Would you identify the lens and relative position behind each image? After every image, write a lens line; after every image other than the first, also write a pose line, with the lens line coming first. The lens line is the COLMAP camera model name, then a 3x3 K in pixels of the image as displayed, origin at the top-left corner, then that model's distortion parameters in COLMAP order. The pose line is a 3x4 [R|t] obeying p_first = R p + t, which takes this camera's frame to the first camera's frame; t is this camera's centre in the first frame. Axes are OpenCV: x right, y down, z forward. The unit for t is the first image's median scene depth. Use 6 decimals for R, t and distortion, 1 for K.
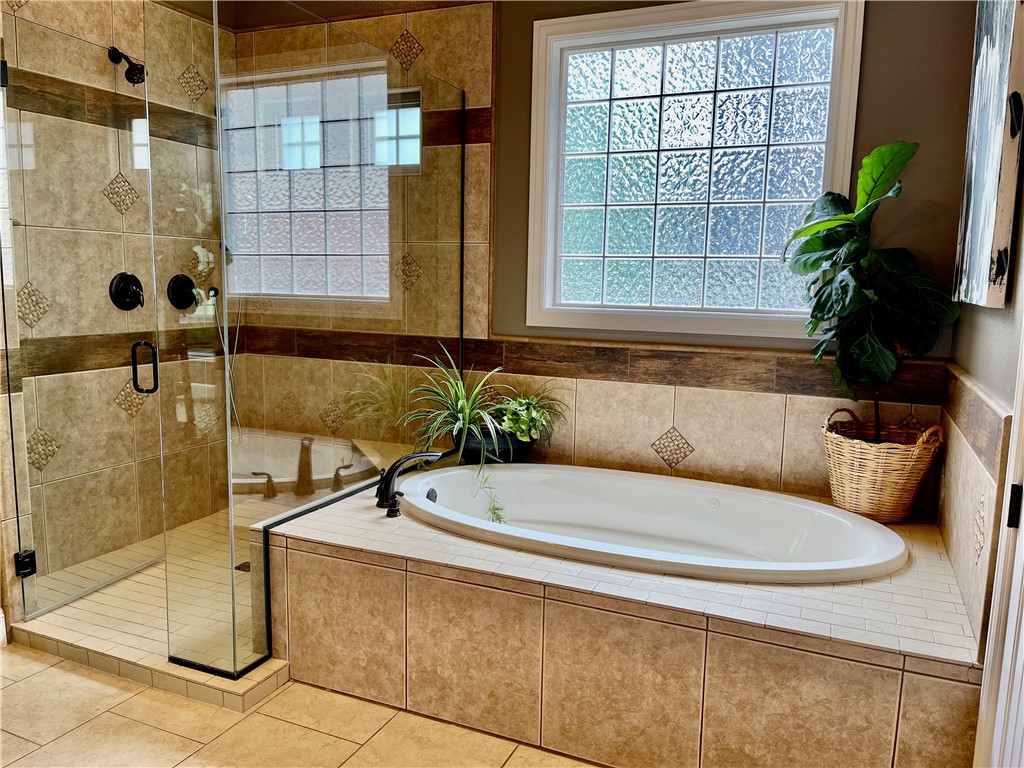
lens RADIAL K [[778.6, 0, 516.3], [0, 778.6, 386.3], [0, 0, 1]] dist [0.000882, -0.000517]
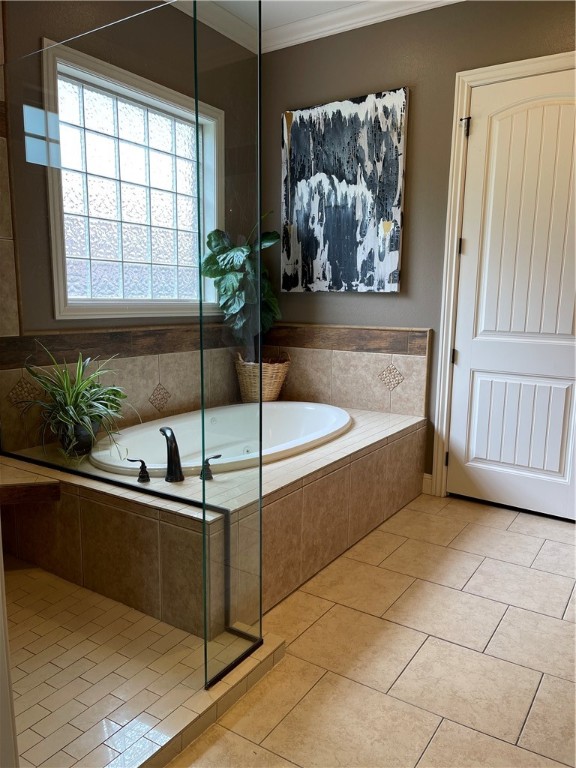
lens RADIAL K [[584.0, 0, 292.5], [0, 584.0, 386.9], [0, 0, 1]] dist [0.000882, -0.000517]
pose [[0.156353, -0.172359, 0.972546, -0.802682], [0.119534, 0.980721, 0.154590, -0.077134], [-0.980441, 0.092082, 0.173942, 0.568184]]
